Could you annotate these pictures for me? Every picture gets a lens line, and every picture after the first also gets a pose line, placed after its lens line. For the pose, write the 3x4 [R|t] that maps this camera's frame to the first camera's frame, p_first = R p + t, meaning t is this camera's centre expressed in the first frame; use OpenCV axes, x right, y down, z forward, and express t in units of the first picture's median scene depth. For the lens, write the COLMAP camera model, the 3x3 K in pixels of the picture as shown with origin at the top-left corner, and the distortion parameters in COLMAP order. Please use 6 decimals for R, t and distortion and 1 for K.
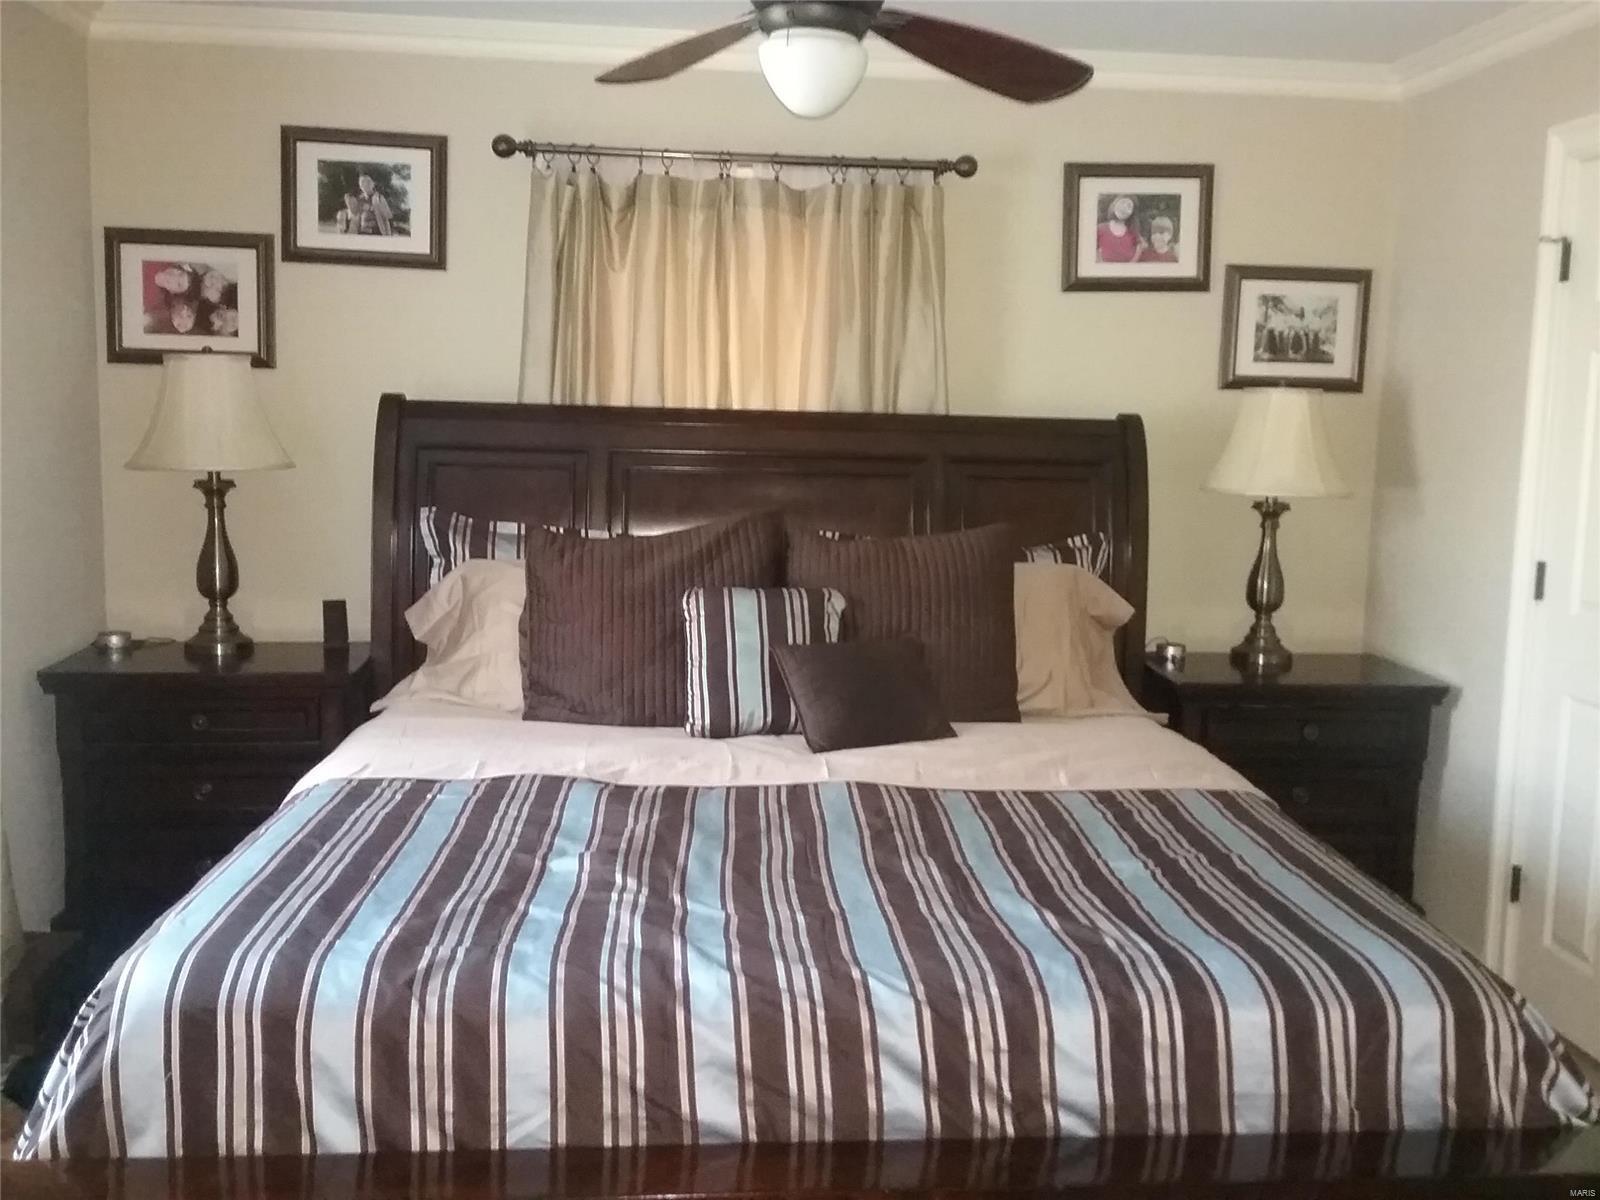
lens RADIAL K [[1459.8, 0, 800.9], [0, 1459.8, 564.4], [0, 0, 1]] dist [0.090338, -0.170713]
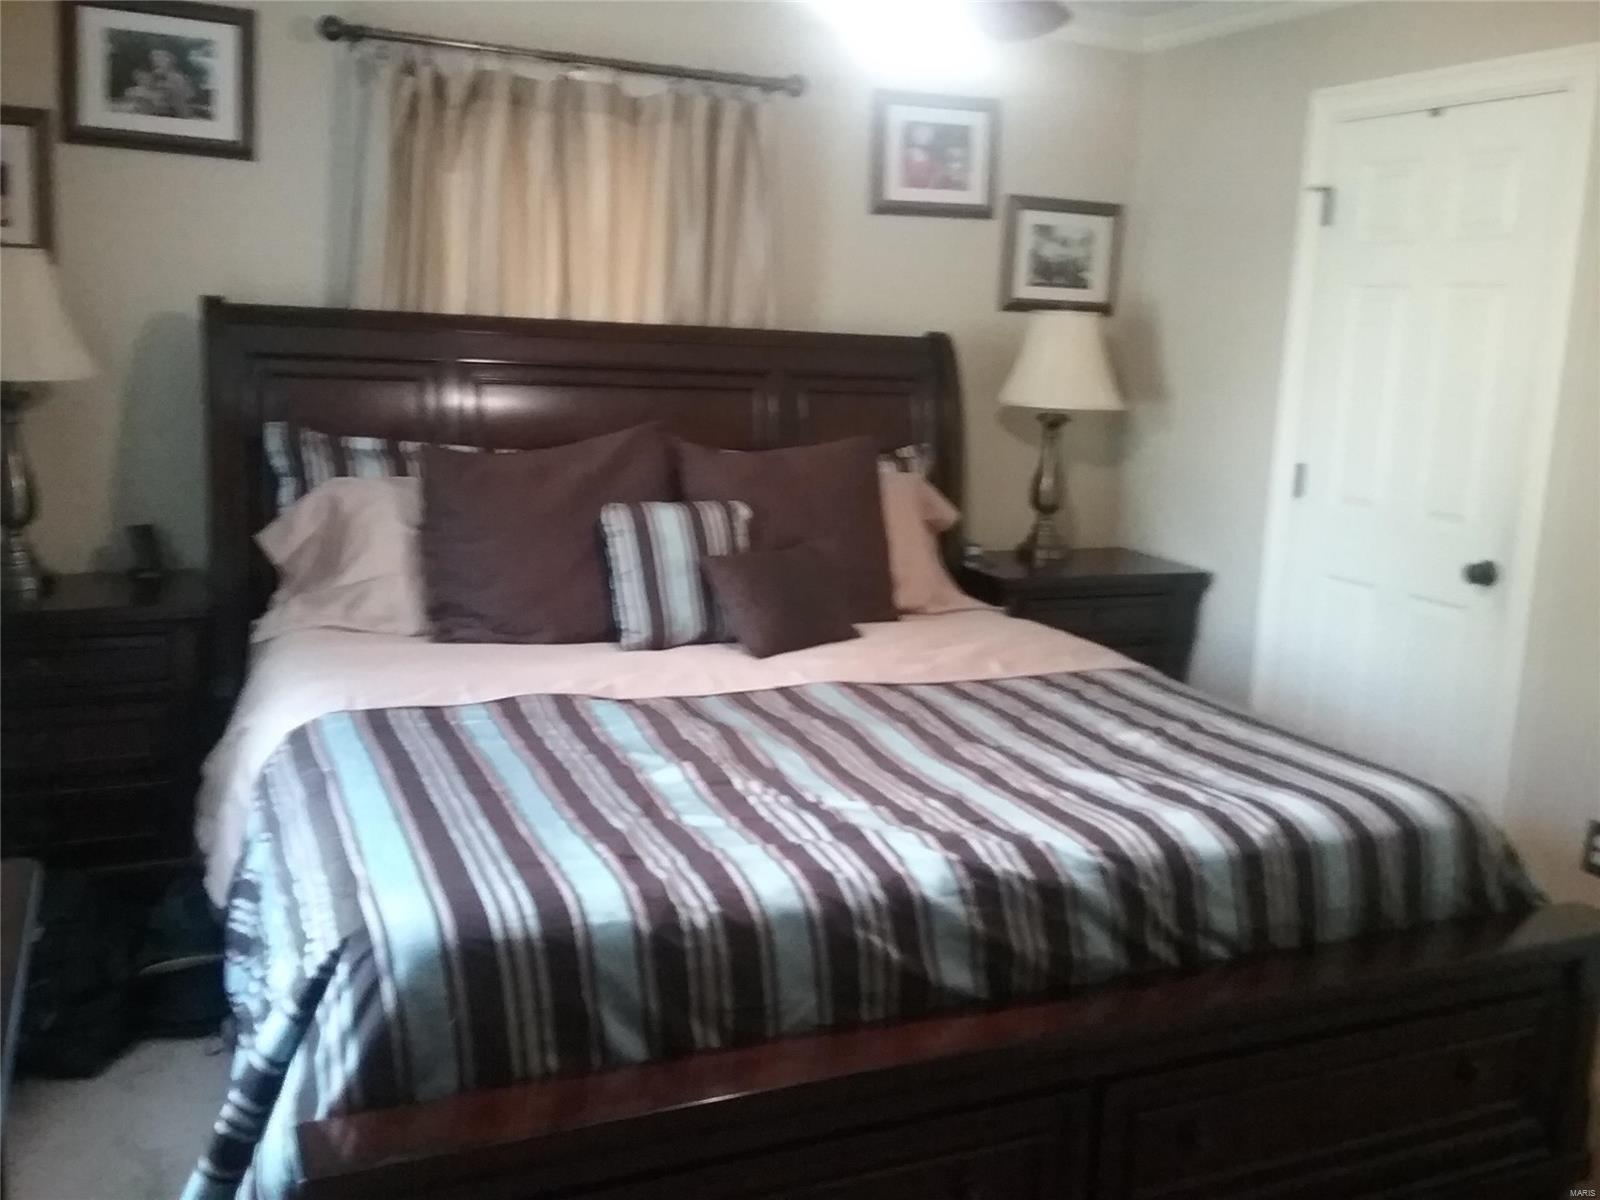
lens RADIAL K [[1459.8, 0, 800.9], [0, 1459.8, 564.4], [0, 0, 1]] dist [0.090338, -0.170713]
pose [[0.943758, -0.037236, 0.328533, -0.235059], [0.017316, 0.997841, 0.063354, -0.002289], [-0.330182, -0.054102, 0.942365, 0.012310]]
